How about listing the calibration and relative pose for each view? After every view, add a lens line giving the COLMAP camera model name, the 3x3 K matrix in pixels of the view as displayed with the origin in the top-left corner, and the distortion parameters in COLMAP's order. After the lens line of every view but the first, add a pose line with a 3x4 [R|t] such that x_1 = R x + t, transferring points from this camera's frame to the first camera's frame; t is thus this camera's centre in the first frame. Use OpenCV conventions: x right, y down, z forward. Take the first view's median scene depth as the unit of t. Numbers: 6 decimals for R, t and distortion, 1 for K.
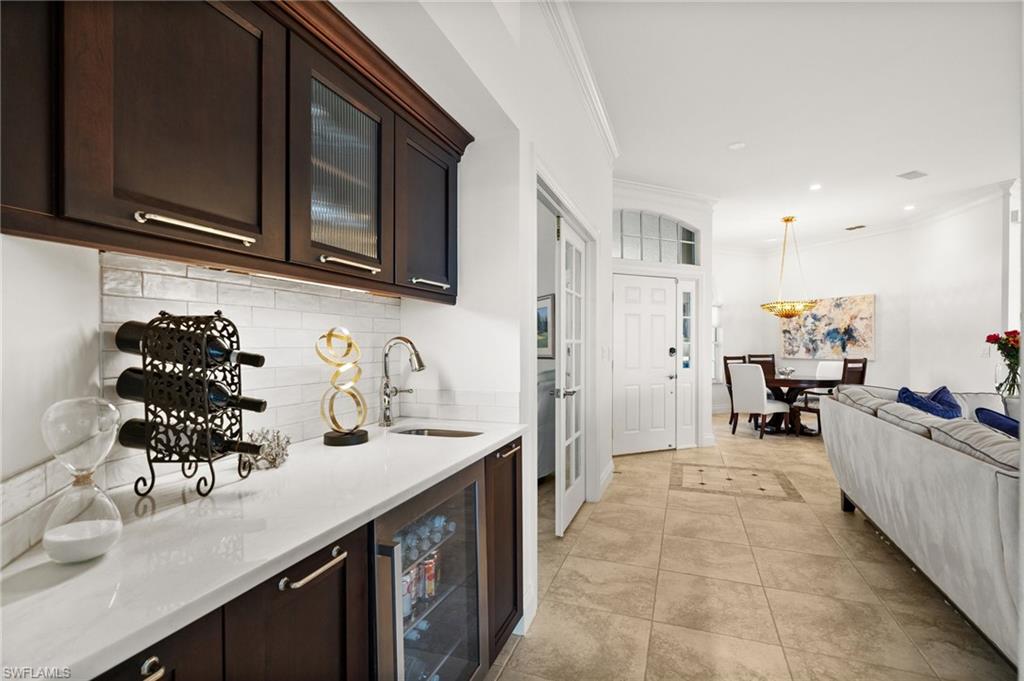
lens RADIAL K [[460.5, 0, 513.2], [0, 460.5, 345.6], [0, 0, 1]] dist [-0.001140, 0.000009]
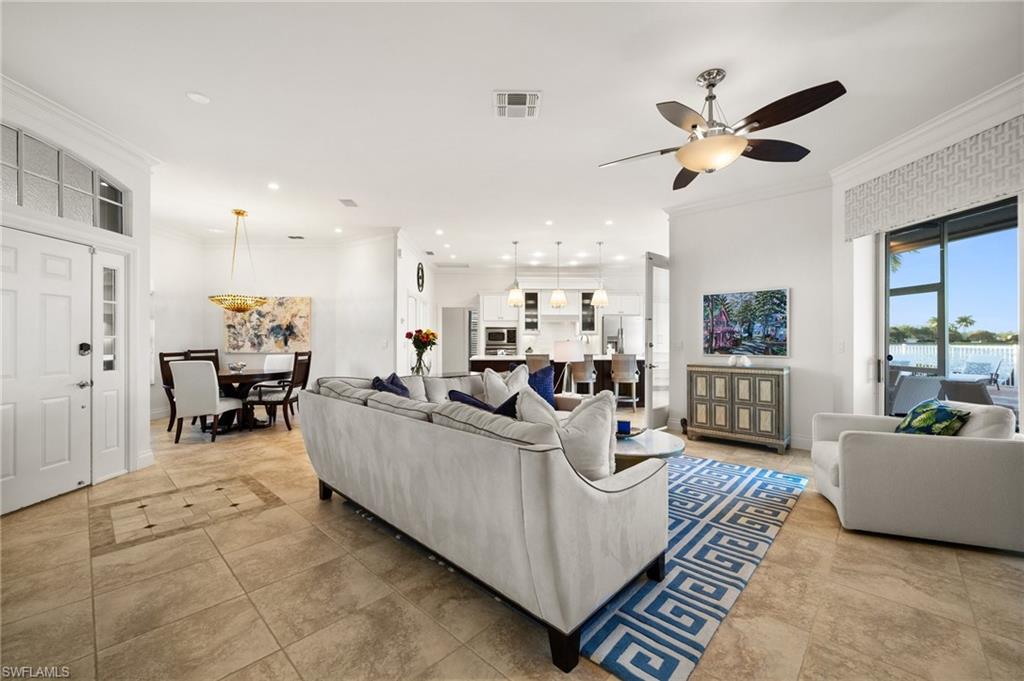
lens RADIAL K [[404.2, 0, 512.3], [0, 404.2, 341.1], [0, 0, 1]] dist [-0.004564, -0.000139]
pose [[0.380745, -0.001050, 0.924680, 0.029130], [0.000057, 0.999999, 0.001112, 0.001045], [-0.924680, -0.000371, 0.380745, 0.179106]]
